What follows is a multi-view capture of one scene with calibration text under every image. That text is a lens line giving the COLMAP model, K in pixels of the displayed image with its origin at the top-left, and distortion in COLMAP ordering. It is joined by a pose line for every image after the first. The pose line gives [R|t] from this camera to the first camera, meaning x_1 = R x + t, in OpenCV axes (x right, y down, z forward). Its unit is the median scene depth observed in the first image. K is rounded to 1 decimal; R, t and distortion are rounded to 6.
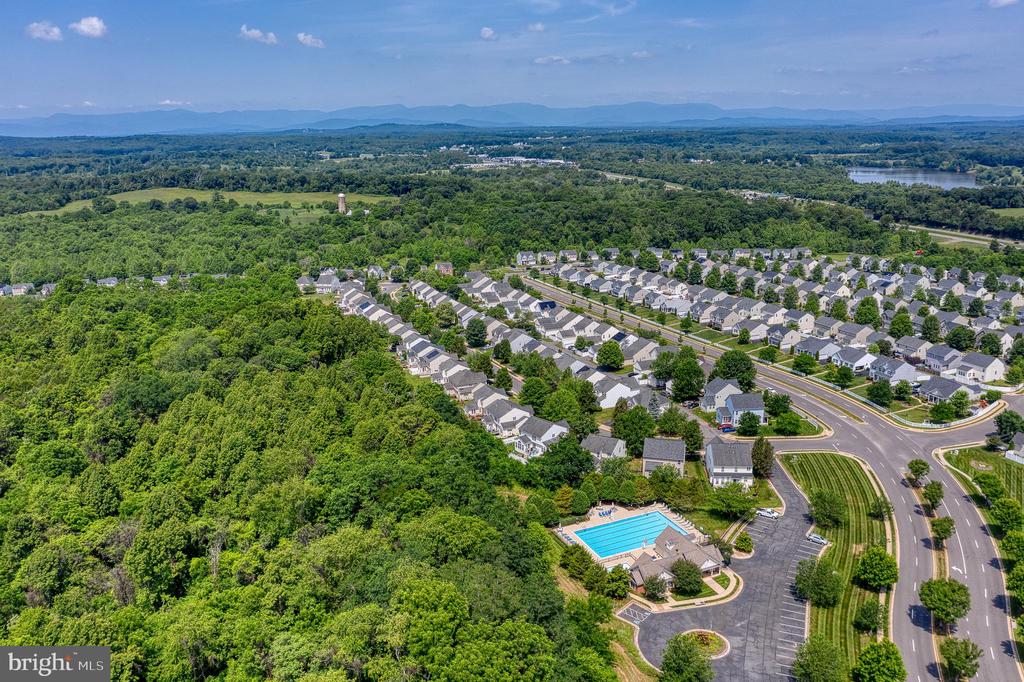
lens RADIAL K [[786.0, 0, 513.6], [0, 786.0, 339.6], [0, 0, 1]] dist [-0.040027, 0.004381]
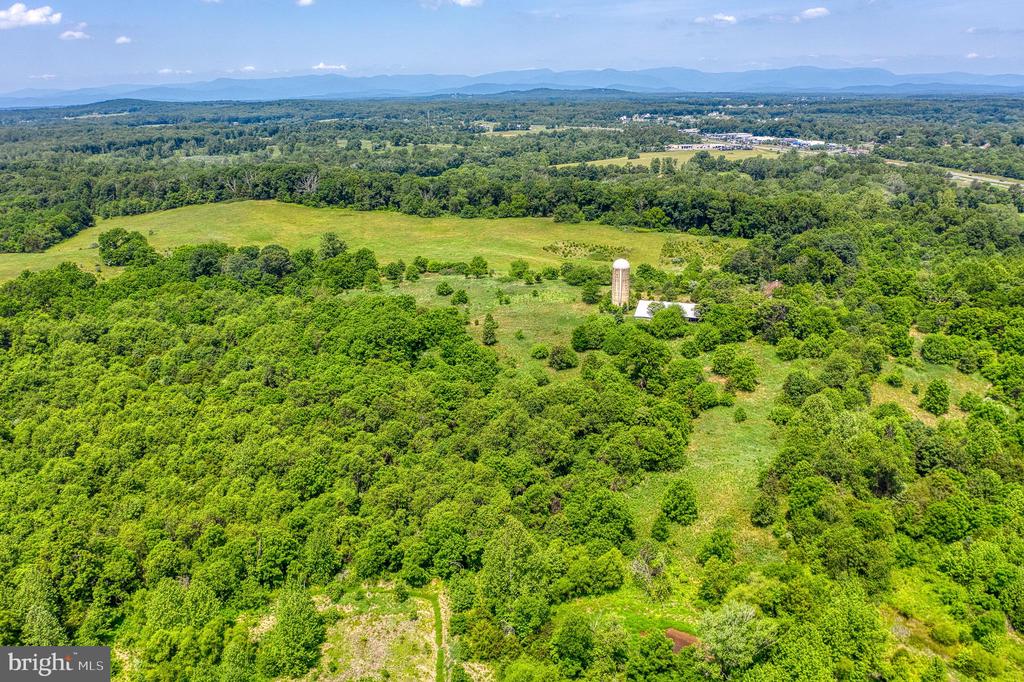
lens RADIAL K [[786.0, 0, 511.0], [0, 786.0, 342.5], [0, 0, 1]] dist [-0.040027, 0.004381]
pose [[0.984128, 0.054094, -0.169017, -0.069228], [-0.046510, 0.997739, 0.048516, -0.054220], [0.171260, -0.039885, 0.984418, 0.199228]]
